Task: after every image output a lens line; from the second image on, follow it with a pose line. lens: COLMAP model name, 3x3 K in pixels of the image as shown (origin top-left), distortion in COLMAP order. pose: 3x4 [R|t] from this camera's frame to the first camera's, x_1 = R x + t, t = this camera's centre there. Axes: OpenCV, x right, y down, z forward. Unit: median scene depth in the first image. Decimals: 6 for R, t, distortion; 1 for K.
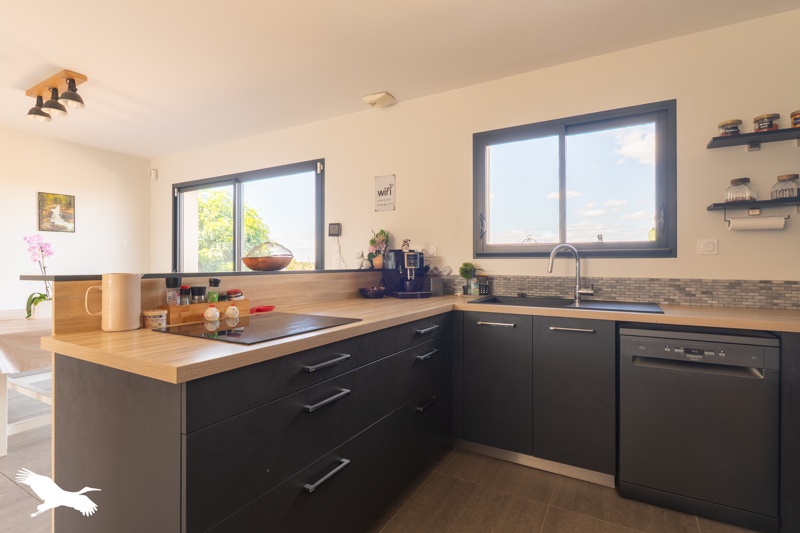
lens RADIAL K [[392.9, 0, 398.6], [0, 392.9, 252.0], [0, 0, 1]] dist [-0.000044, 0.000235]
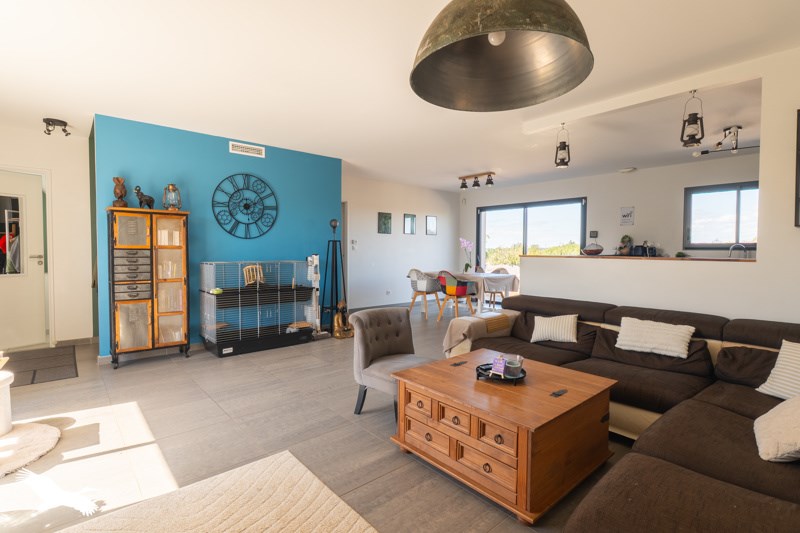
lens RADIAL K [[392.9, 0, 398.6], [0, 392.9, 252.0], [0, 0, 1]] dist [-0.000044, 0.000235]
pose [[0.946604, 0.009842, -0.322247, -0.485053], [0.000646, 0.999474, 0.032422, -0.035779], [0.322397, -0.030898, 0.946100, -1.235692]]
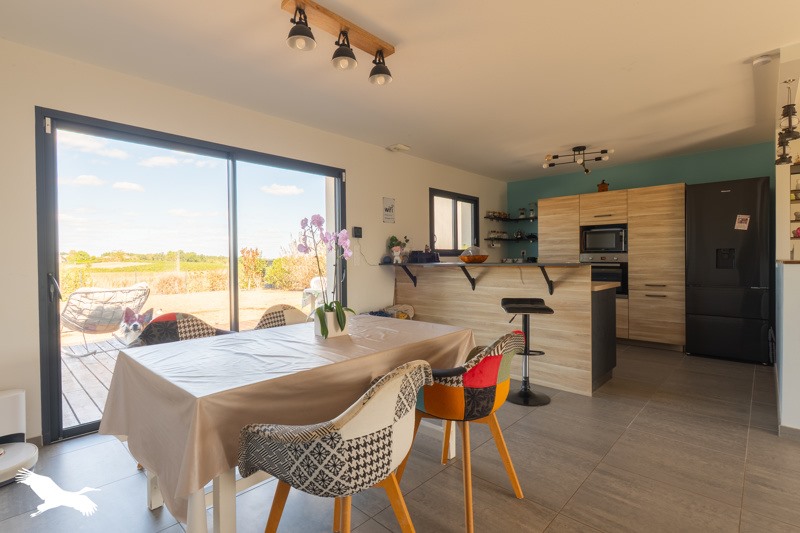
lens RADIAL K [[392.9, 0, 398.6], [0, 392.9, 252.0], [0, 0, 1]] dist [-0.000044, 0.000235]
pose [[0.236442, 0.040778, 0.970789, -1.423736], [0.010652, 0.998950, -0.044555, 0.066244], [-0.971587, 0.020876, 0.235760, 0.639584]]
